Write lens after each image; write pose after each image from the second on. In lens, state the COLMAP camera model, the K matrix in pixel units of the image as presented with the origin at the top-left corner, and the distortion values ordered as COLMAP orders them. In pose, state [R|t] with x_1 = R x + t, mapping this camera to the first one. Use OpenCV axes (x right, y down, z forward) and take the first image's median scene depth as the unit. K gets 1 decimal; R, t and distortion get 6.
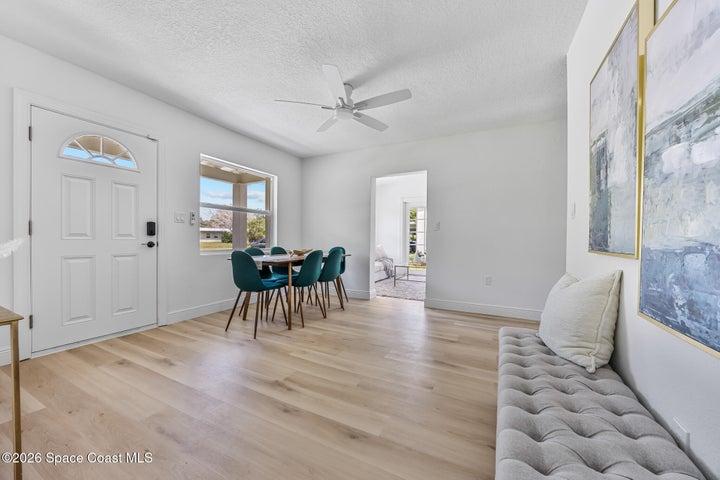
lens RADIAL K [[278.0, 0, 359.3], [0, 278.0, 244.7], [0, 0, 1]] dist [-0.001627, -0.000150]
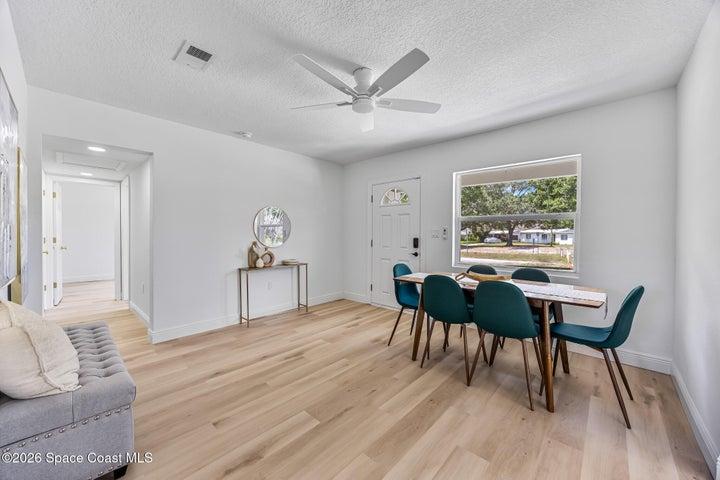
lens RADIAL K [[278.0, 0, 359.3], [0, 278.0, 244.7], [0, 0, 1]] dist [-0.001627, -0.000150]
pose [[-0.274375, 0.019114, -0.961433, 0.739378], [-0.031718, 0.999079, 0.028914, -0.090216], [0.961100, 0.038428, -0.273516, 1.242247]]
